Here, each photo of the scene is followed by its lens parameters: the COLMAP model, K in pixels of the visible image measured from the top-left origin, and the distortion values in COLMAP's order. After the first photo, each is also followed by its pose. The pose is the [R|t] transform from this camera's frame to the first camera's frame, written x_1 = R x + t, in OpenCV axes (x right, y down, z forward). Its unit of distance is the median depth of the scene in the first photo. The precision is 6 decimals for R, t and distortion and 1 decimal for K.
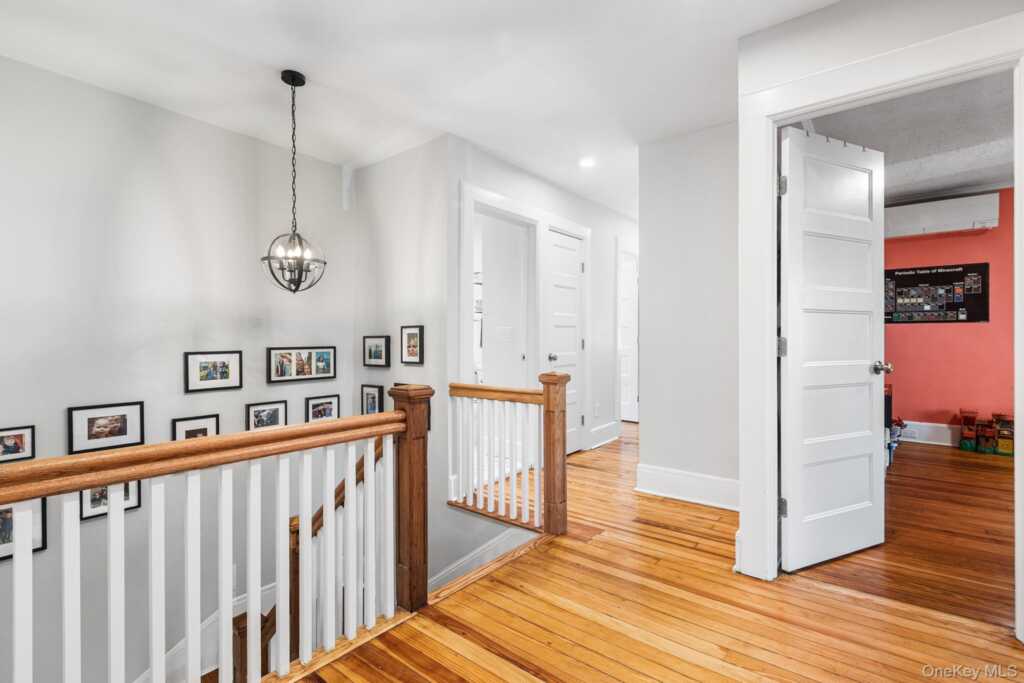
lens RADIAL K [[470.9, 0, 512.3], [0, 470.9, 337.3], [0, 0, 1]] dist [-0.003380, -0.000428]
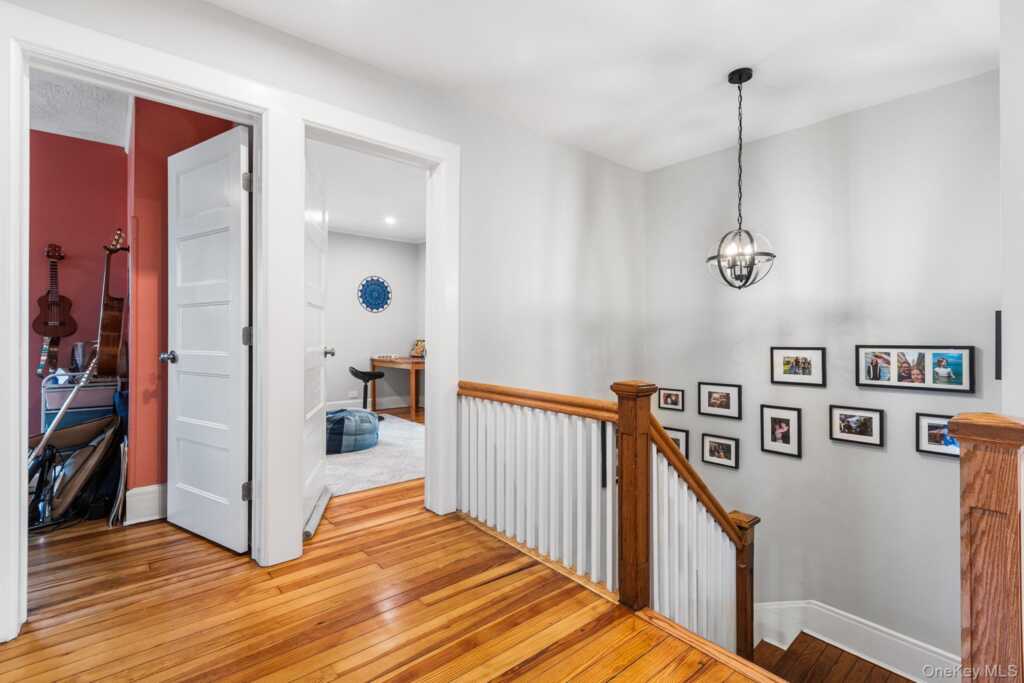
lens RADIAL K [[470.9, 0, 512.3], [0, 470.9, 337.3], [0, 0, 1]] dist [-0.003380, -0.000428]
pose [[-0.194697, 0.005638, -0.980847, 0.492239], [0.004060, 0.999980, 0.004942, 0.000331], [0.980855, -0.003020, -0.194716, 0.572111]]
